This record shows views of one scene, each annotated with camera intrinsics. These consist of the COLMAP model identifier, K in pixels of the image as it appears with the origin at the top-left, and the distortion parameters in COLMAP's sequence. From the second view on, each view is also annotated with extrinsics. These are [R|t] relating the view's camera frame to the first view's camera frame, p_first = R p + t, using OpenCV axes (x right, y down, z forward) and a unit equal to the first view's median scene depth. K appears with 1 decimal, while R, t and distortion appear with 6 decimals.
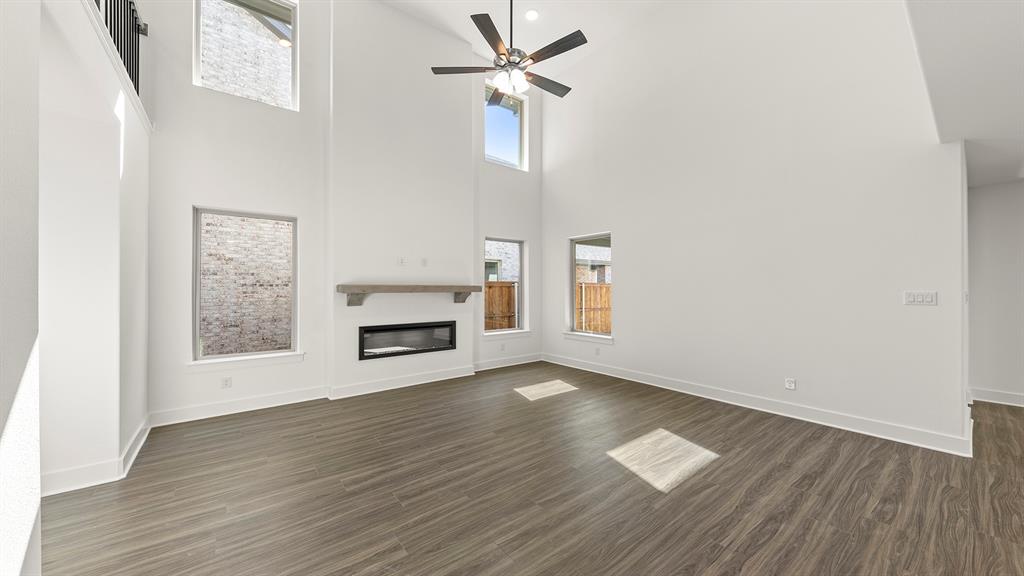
lens RADIAL K [[366.0, 0, 514.8], [0, 366.0, 293.5], [0, 0, 1]] dist [0.000048, -0.000037]
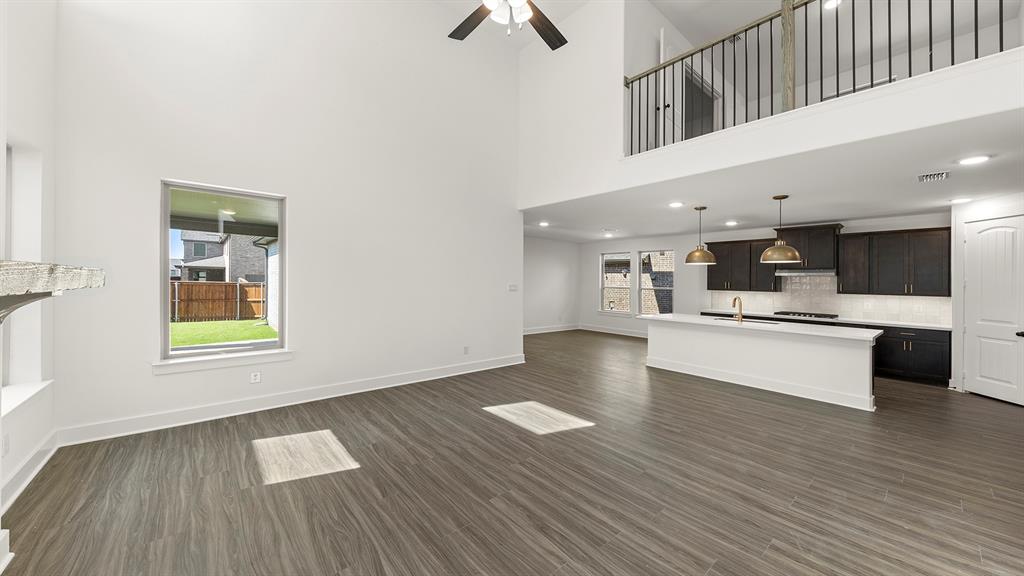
lens RADIAL K [[366.0, 0, 505.1], [0, 366.0, 279.5], [0, 0, 1]] dist [0.000048, -0.000037]
pose [[-0.038173, 0.003707, 0.999264, -0.801218], [0.000476, 0.999993, -0.003691, -0.020744], [-0.999271, 0.000335, -0.038175, 1.098686]]
